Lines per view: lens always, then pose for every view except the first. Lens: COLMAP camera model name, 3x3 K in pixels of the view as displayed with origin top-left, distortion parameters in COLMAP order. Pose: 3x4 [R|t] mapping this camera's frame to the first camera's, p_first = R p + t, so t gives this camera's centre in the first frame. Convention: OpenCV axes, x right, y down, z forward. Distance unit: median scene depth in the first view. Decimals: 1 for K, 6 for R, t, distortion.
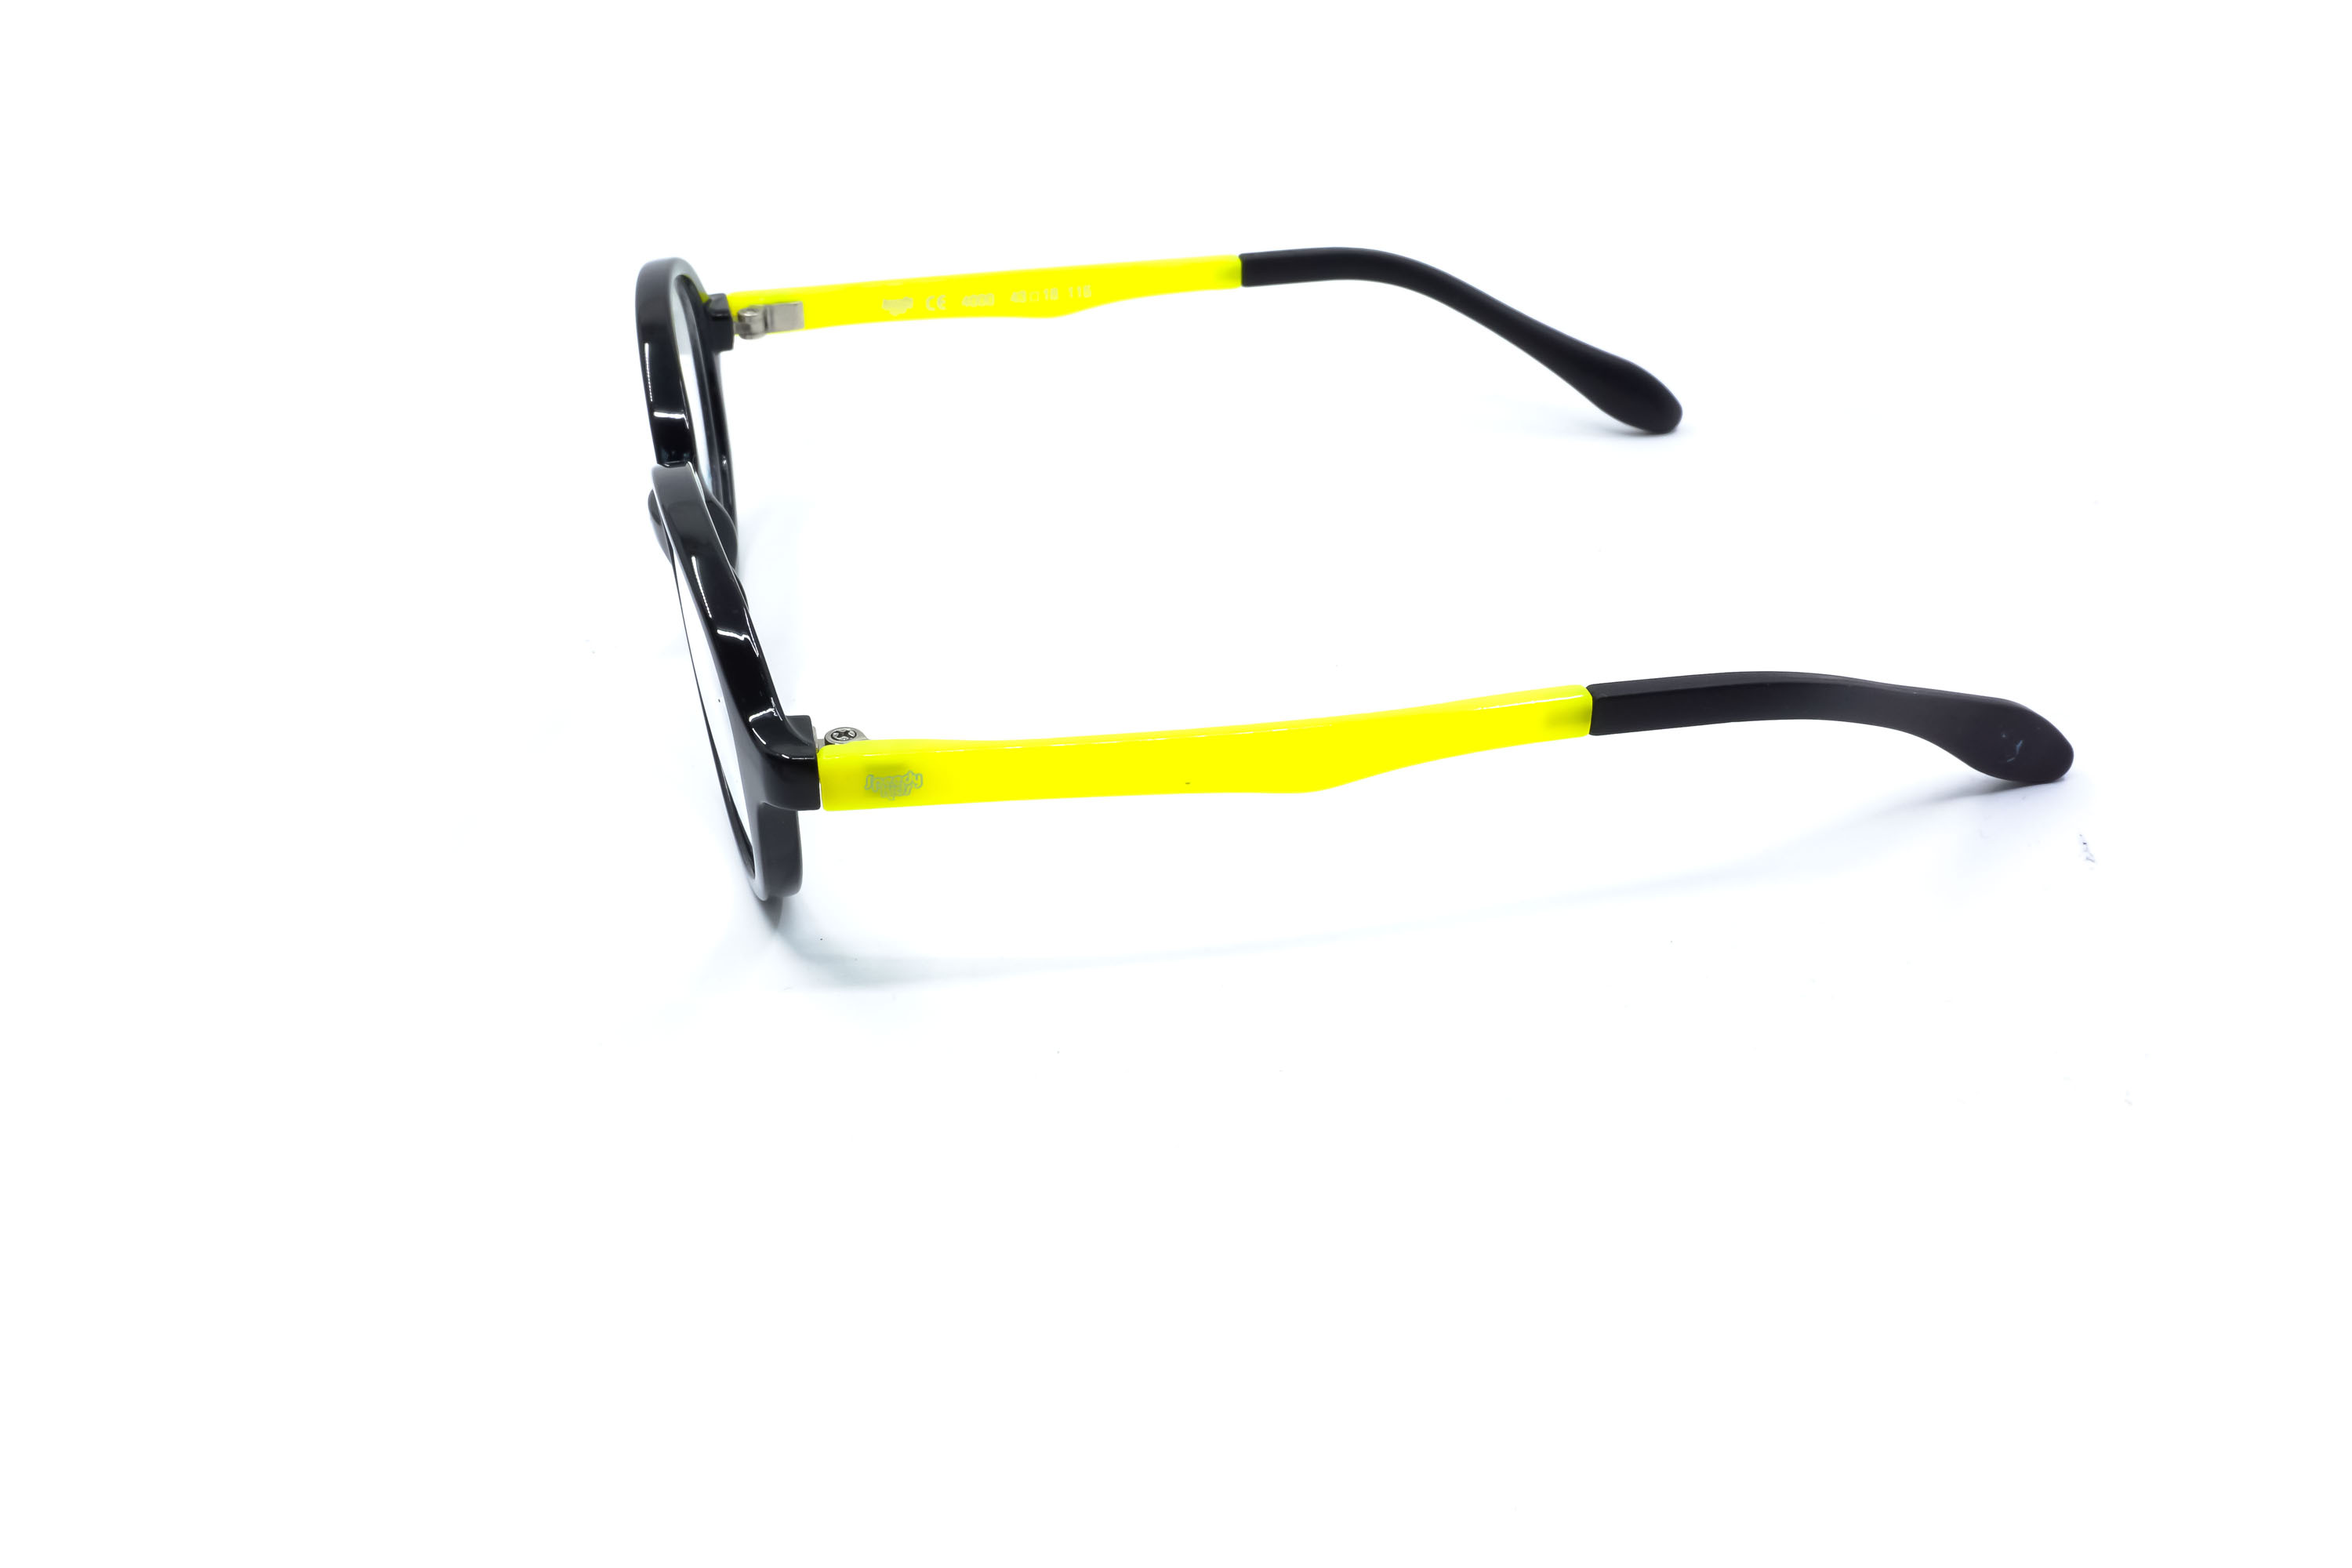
lens RADIAL K [[2415.7, 0, 1176.0], [0, 2415.7, 784.0], [0, 0, 1]] dist [0.025103, 0.008259]
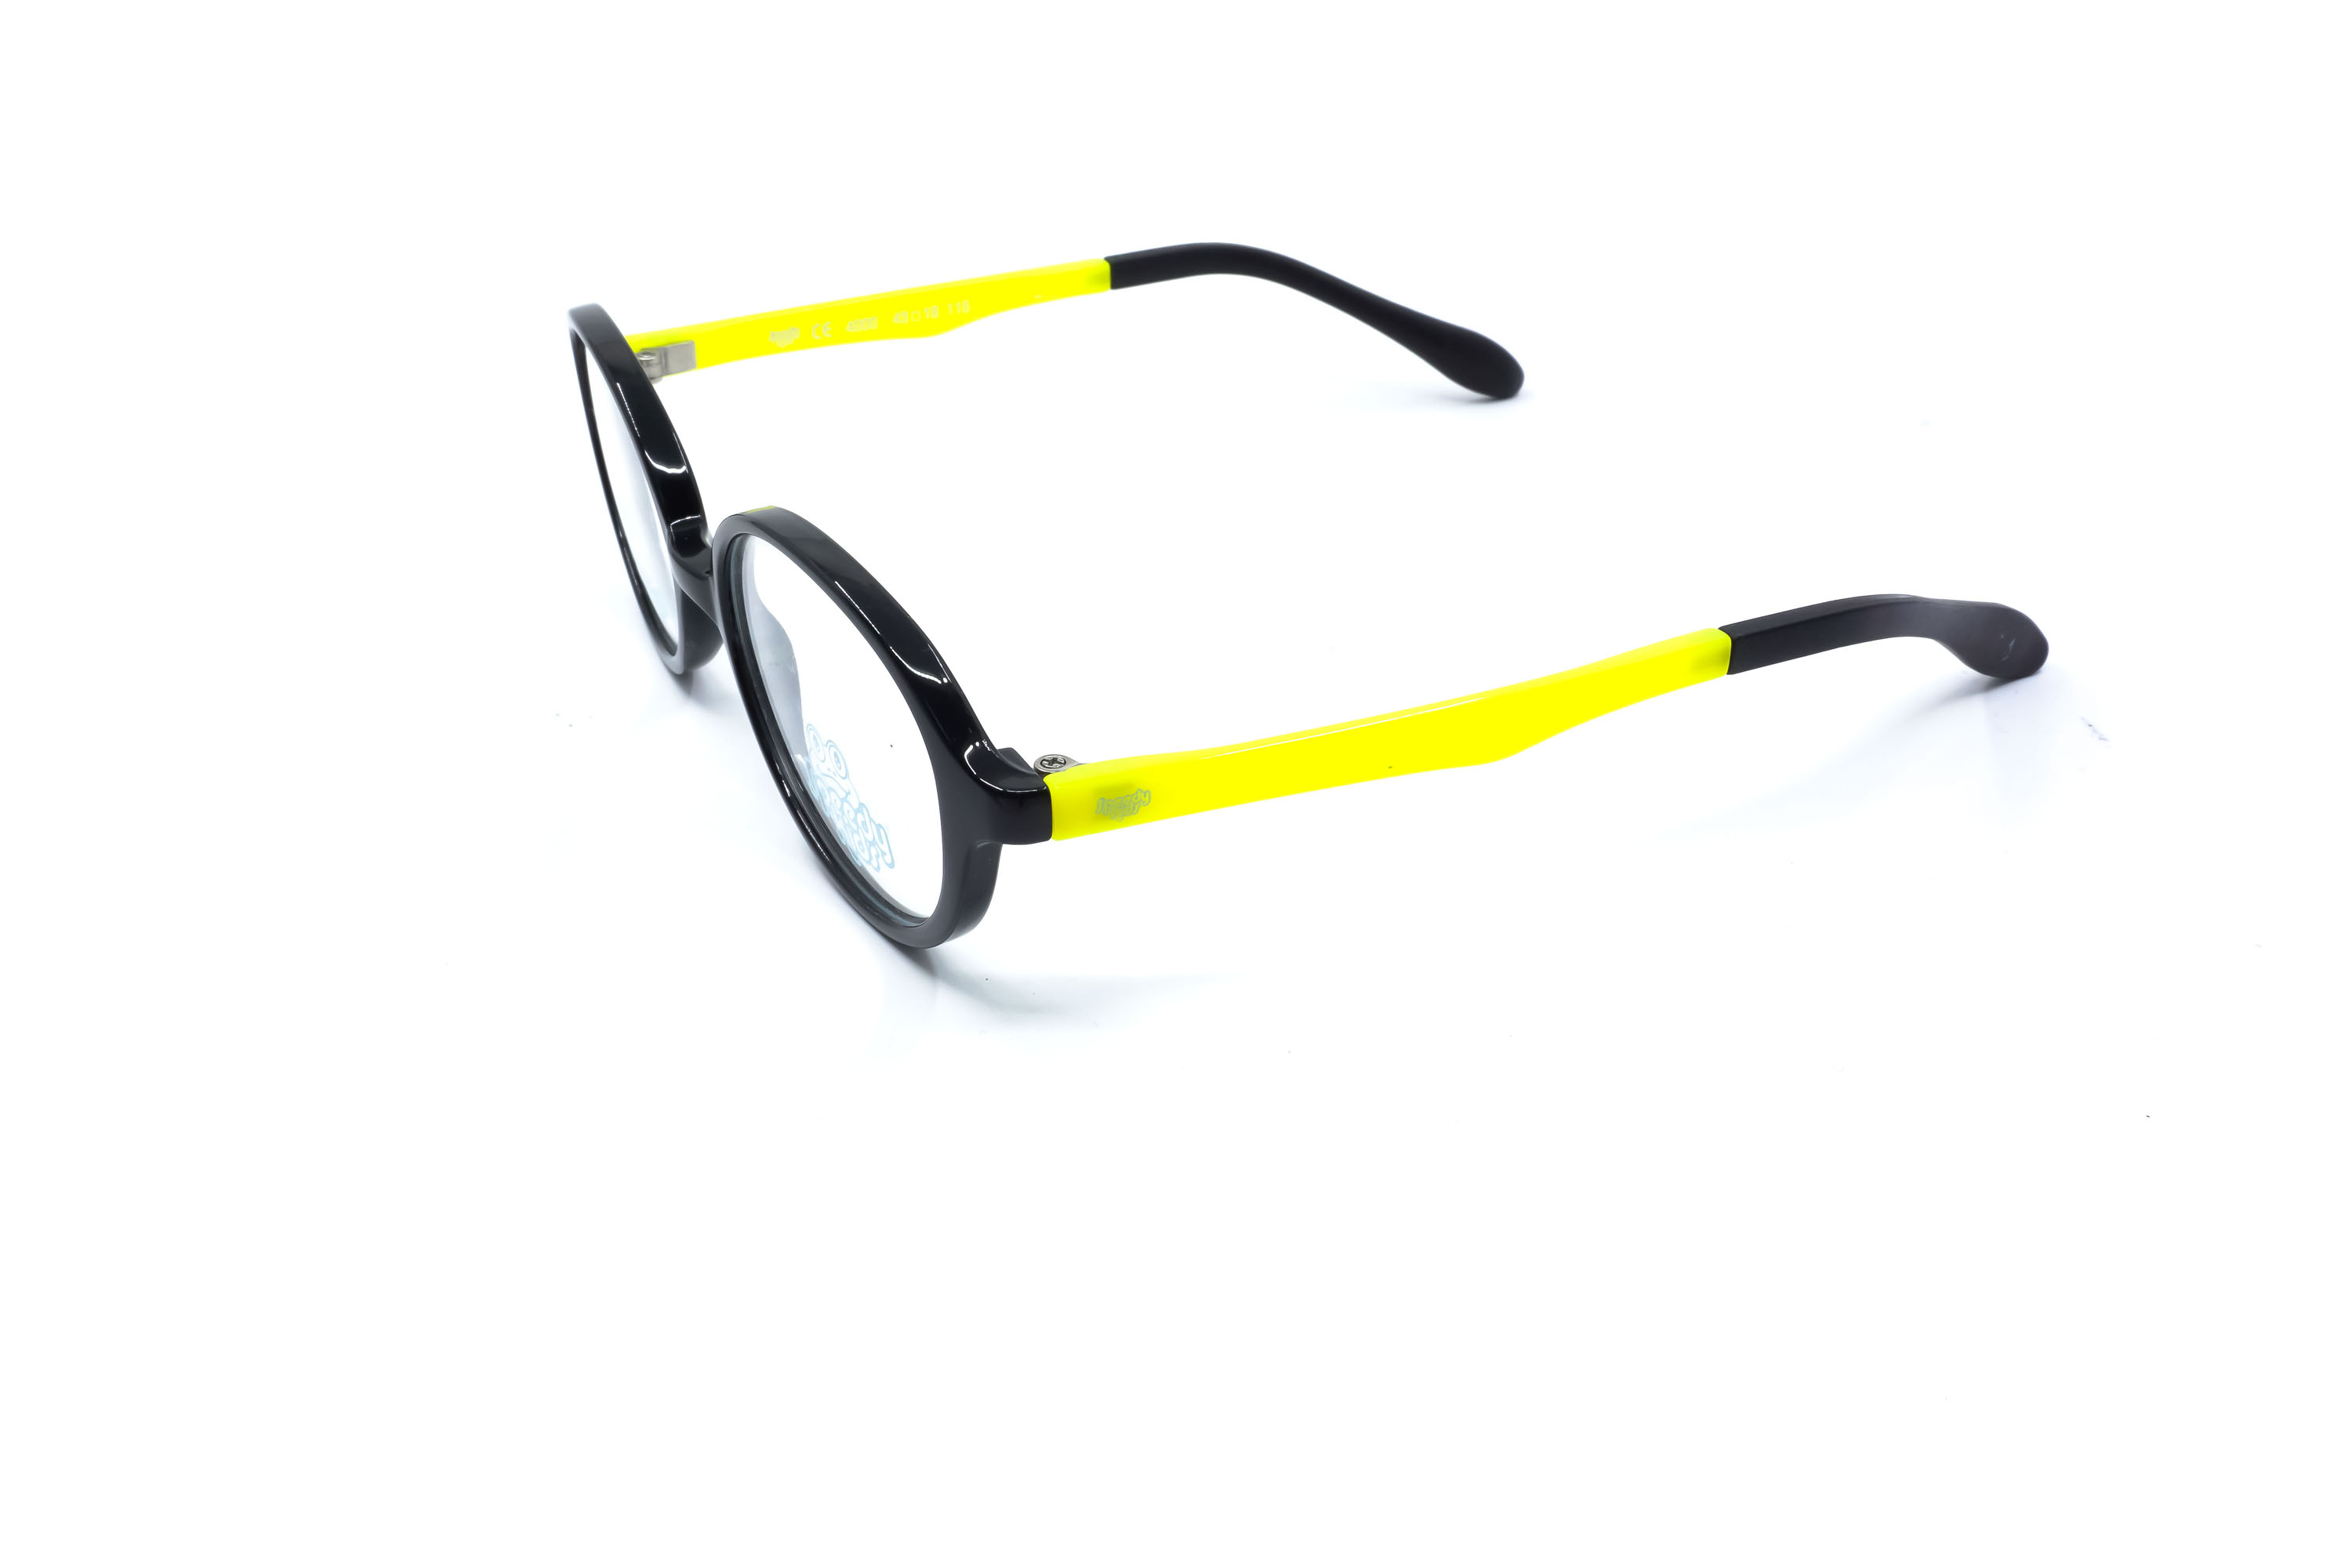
lens RADIAL K [[2415.7, 0, 1176.0], [0, 2415.7, 784.0], [0, 0, 1]] dist [0.025103, 0.008259]
pose [[0.964453, -0.127745, 0.231324, -0.216420], [0.128725, 0.991620, 0.010918, -0.010893], [-0.230780, 0.019247, 0.972816, 0.026180]]
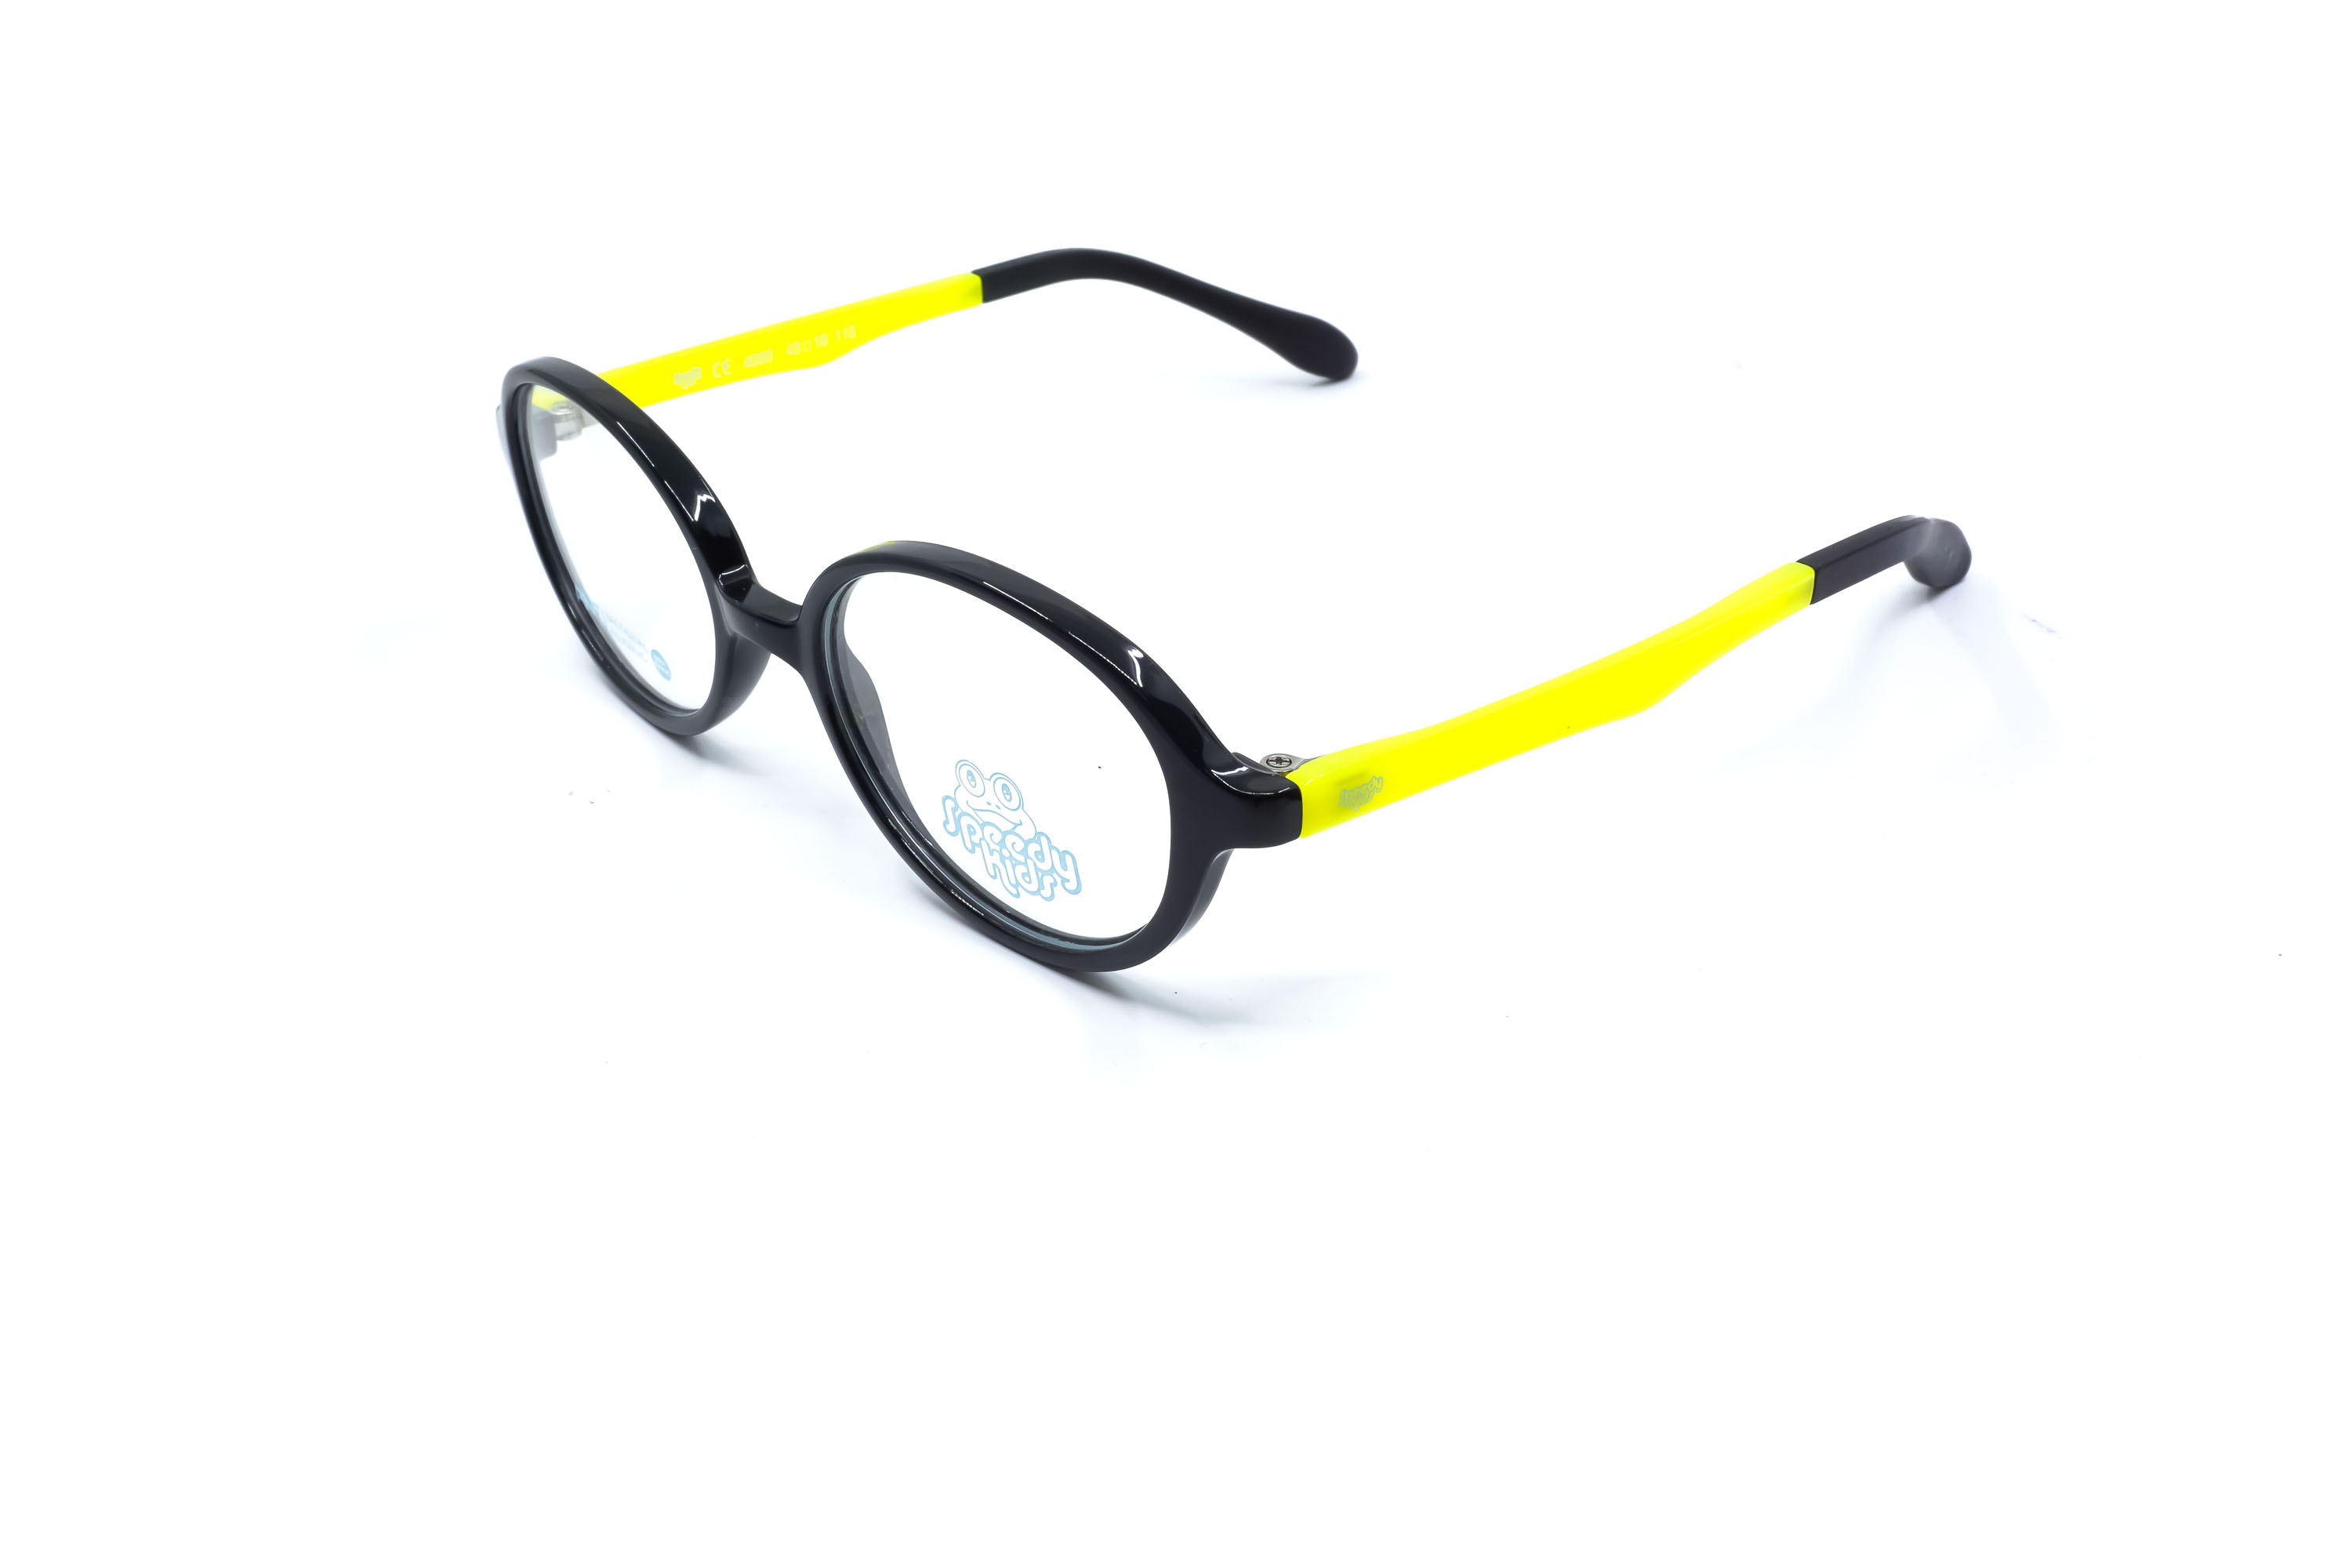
lens RADIAL K [[2415.7, 0, 1176.0], [0, 2415.7, 784.0], [0, 0, 1]] dist [0.025103, 0.008259]
pose [[0.860666, -0.245239, 0.446220, -0.416660], [0.249587, 0.967056, 0.050085, -0.048244], [-0.443803, 0.068264, 0.893521, 0.102515]]
